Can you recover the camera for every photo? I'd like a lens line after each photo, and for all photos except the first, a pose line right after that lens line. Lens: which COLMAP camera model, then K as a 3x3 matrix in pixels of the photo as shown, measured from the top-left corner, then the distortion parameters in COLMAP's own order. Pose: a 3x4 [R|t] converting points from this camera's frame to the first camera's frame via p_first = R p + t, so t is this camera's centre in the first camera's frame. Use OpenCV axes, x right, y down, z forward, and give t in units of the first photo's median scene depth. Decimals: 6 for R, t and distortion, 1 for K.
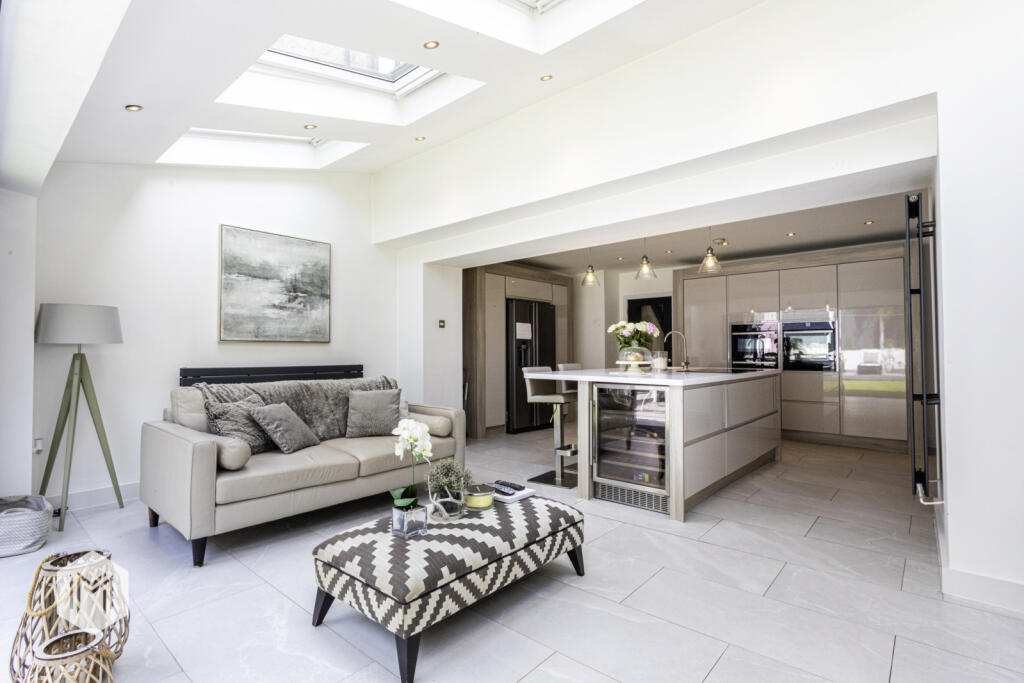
lens RADIAL K [[474.5, 0, 506.0], [0, 474.5, 342.3], [0, 0, 1]] dist [-0.005620, -0.000398]
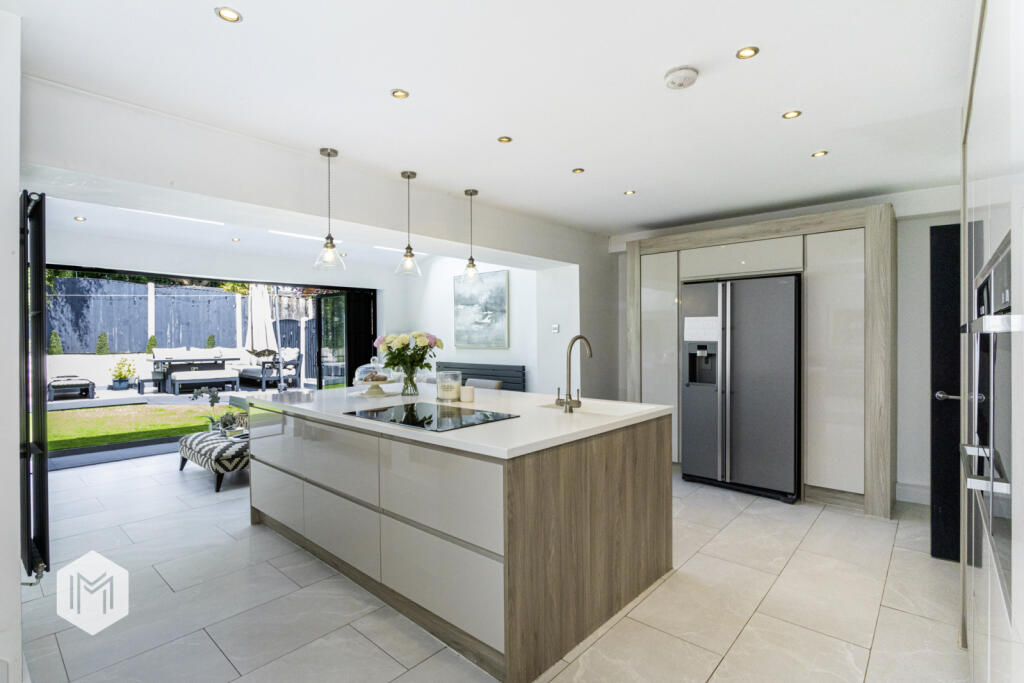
lens RADIAL K [[485.8, 0, 515.1], [0, 485.8, 339.5], [0, 0, 1]] dist [-0.013289, 0.000599]
pose [[0.014213, 0.007692, -0.999869, 1.027018], [0.023593, 0.999689, 0.008026, -0.032804], [0.999621, -0.023704, 0.014027, 1.094582]]
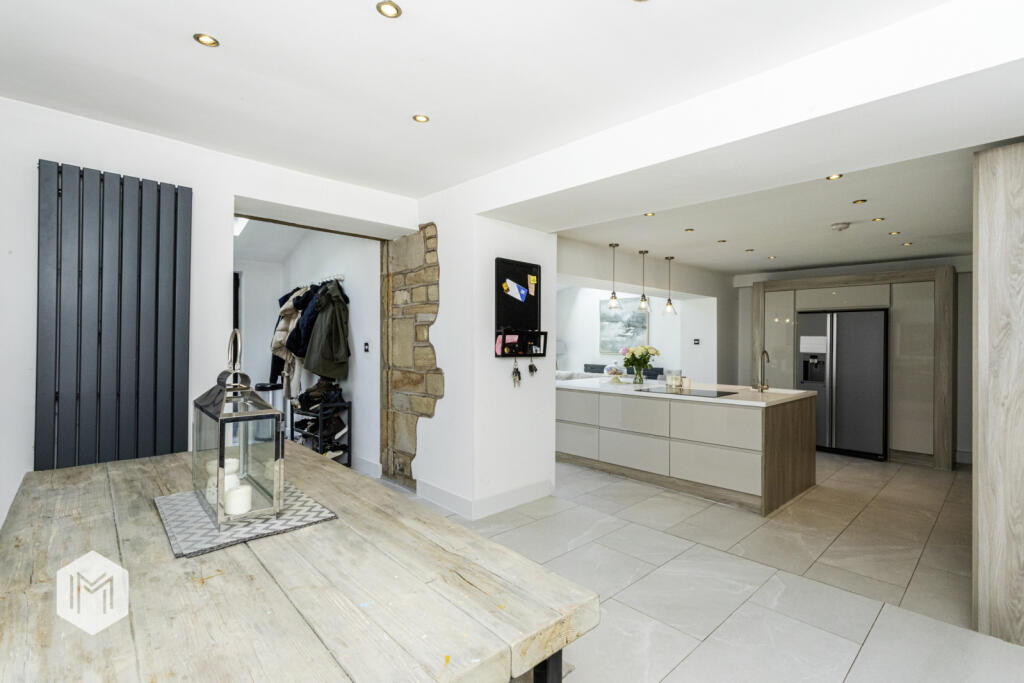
lens RADIAL K [[474.5, 0, 512.7], [0, 474.5, 339.3], [0, 0, 1]] dist [-0.005620, -0.000398]
pose [[-0.077476, -0.001414, -0.996993, 1.527347], [0.012558, 0.999918, -0.002394, -0.060257], [0.996915, -0.012705, -0.077452, 0.702040]]
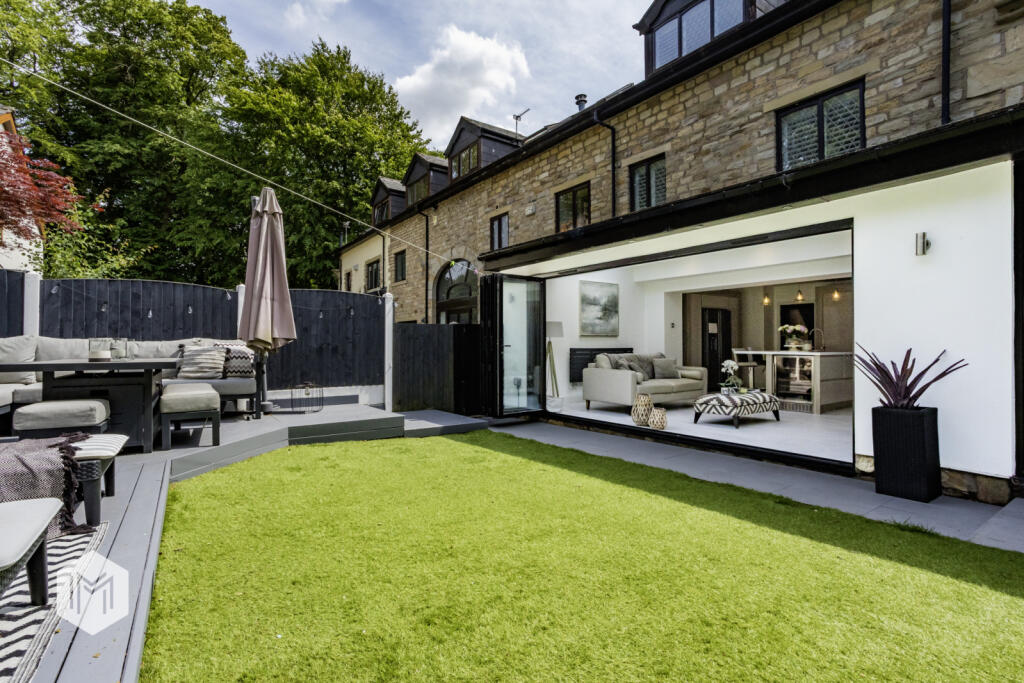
lens RADIAL K [[474.5, 0, 523.9], [0, 474.5, 339.0], [0, 0, 1]] dist [-0.005620, -0.000398]
pose [[0.977875, -0.001934, -0.209182, -0.374373], [0.004702, 0.999908, 0.012735, -0.014802], [0.209139, -0.013436, 0.977794, -1.048985]]
